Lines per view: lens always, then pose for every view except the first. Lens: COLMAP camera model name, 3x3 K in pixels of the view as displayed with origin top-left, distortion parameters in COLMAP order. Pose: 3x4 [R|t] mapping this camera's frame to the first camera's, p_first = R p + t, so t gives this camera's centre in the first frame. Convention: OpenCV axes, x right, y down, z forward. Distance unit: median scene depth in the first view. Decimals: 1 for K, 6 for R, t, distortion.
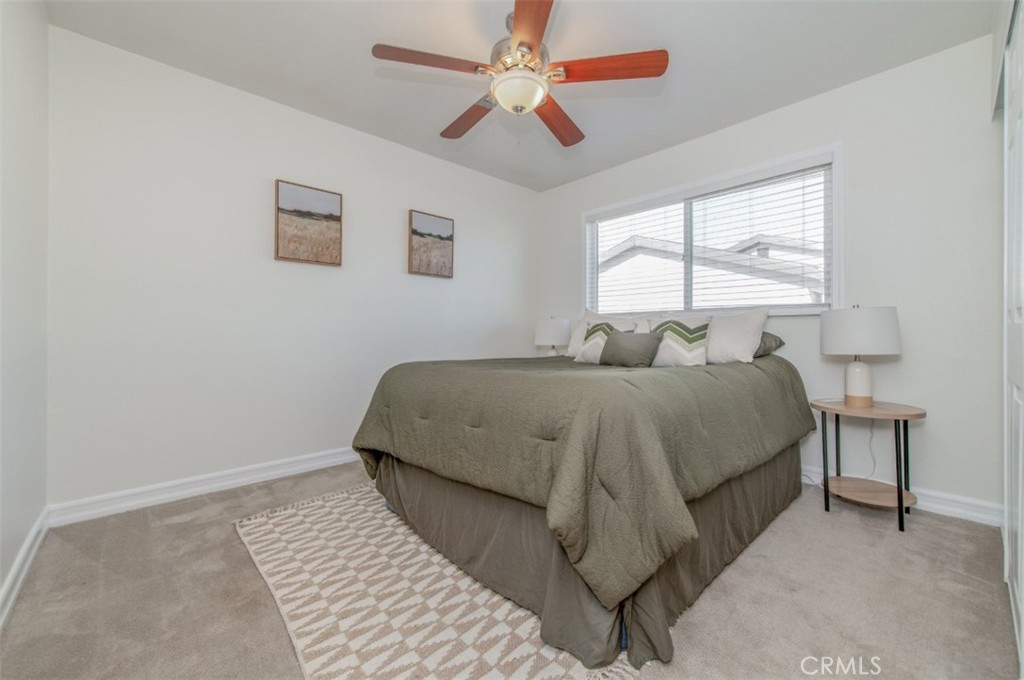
lens RADIAL K [[403.1, 0, 513.6], [0, 403.1, 339.6], [0, 0, 1]] dist [0.013189, -0.002577]
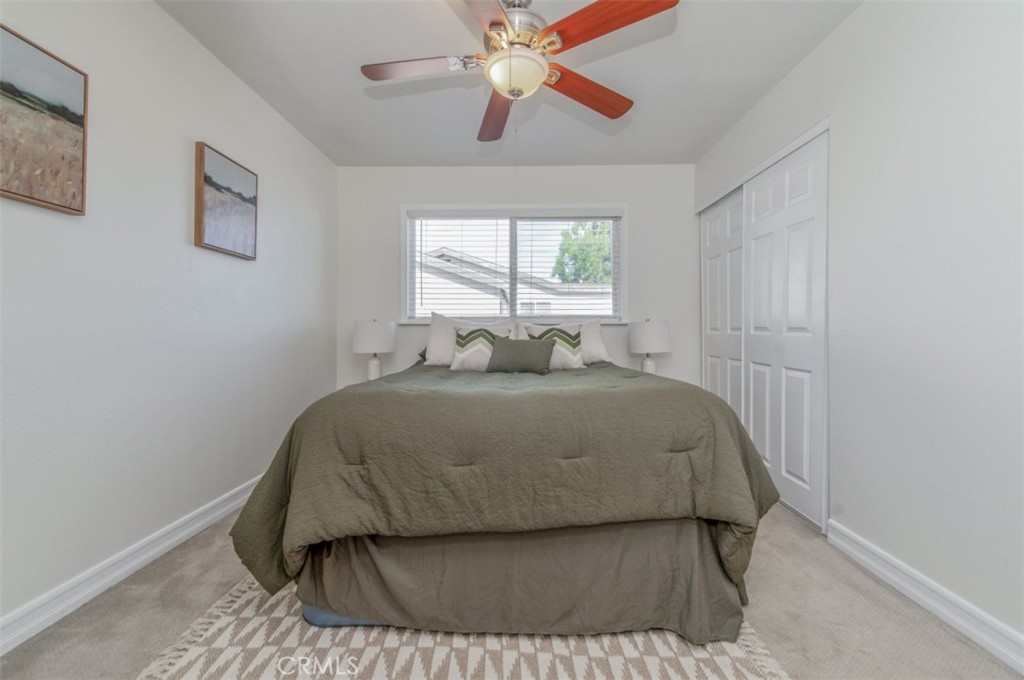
lens RADIAL K [[403.1, 0, 520.4], [0, 403.1, 335.5], [0, 0, 1]] dist [0.013189, -0.002577]
pose [[0.690812, -0.008753, 0.722982, -0.426231], [0.013698, 0.999906, -0.000983, -0.024203], [-0.722905, 0.010582, 0.690866, 0.258972]]
